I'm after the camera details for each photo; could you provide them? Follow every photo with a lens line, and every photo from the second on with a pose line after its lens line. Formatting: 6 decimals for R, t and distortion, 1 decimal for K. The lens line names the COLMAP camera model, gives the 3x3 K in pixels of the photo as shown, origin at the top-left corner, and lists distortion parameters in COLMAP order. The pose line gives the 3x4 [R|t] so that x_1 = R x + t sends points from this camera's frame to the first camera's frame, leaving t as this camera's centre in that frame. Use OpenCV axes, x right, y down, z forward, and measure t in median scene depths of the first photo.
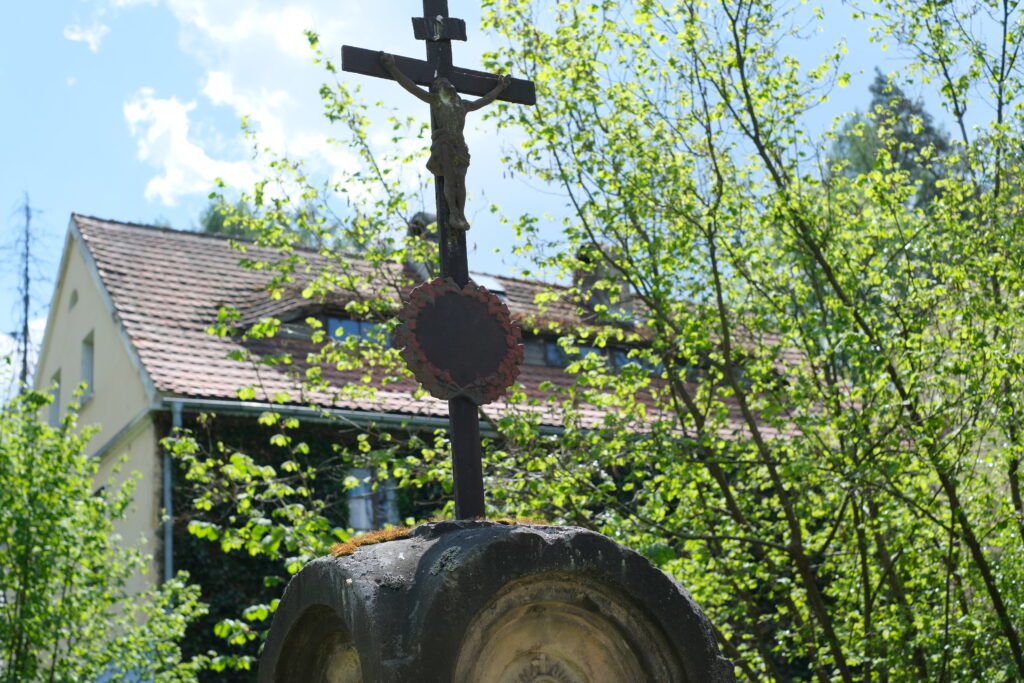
lens RADIAL K [[1571.8, 0, 512.4], [0, 1571.8, 342.5], [0, 0, 1]] dist [-0.029132, 0.000000]
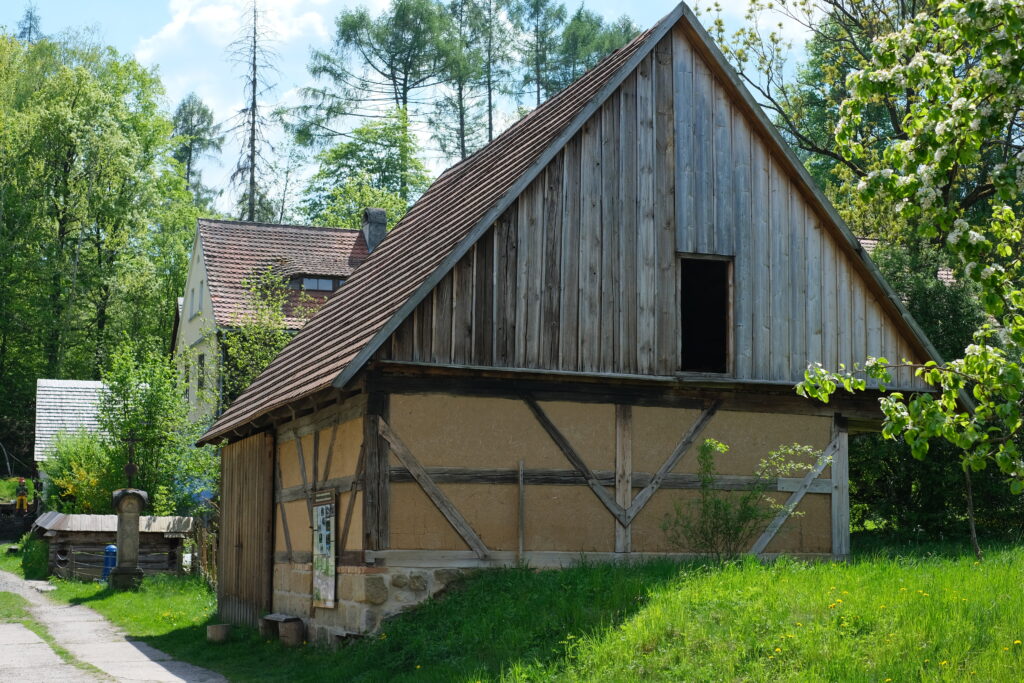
lens RADIAL K [[1571.8, 0, 516.3], [0, 1571.8, 343.7], [0, 0, 1]] dist [-0.029132, 0.000000]
pose [[0.984170, 0.059758, -0.166847, 0.570958], [-0.021780, 0.975084, 0.220763, -0.433347], [0.175883, -0.213634, 0.960950, -1.142567]]
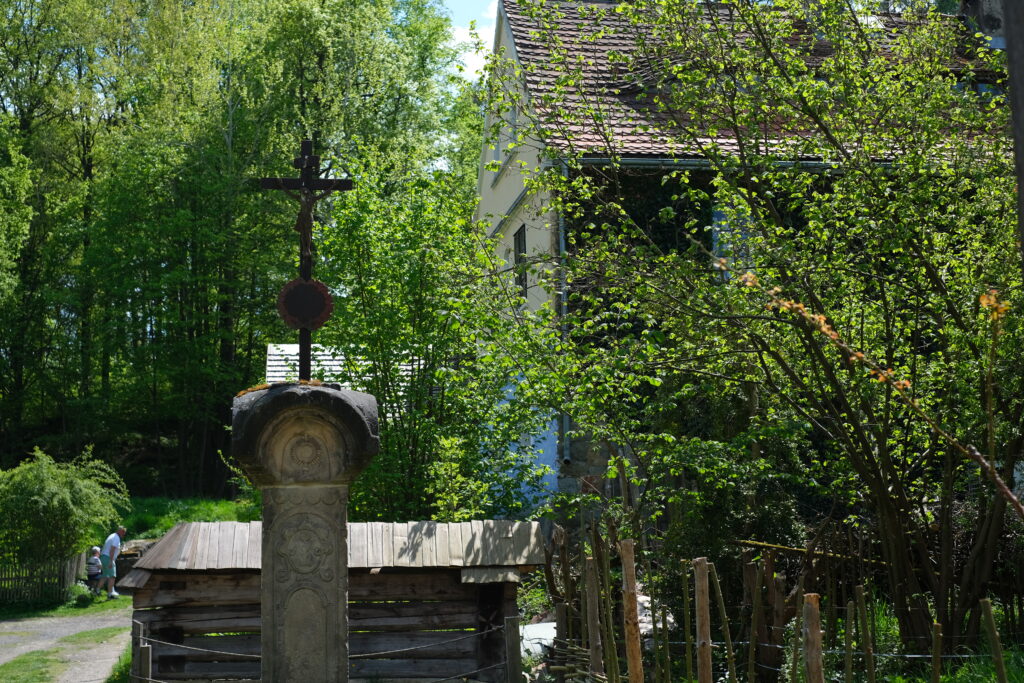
lens RADIAL K [[1571.8, 0, 510.7], [0, 1571.8, 339.9], [0, 0, 1]] dist [-0.029132, 0.000000]
pose [[0.936788, 0.005479, -0.349856, 0.158324], [0.065797, 0.979282, 0.191515, -0.055671], [0.343657, -0.202428, 0.917018, -0.162081]]
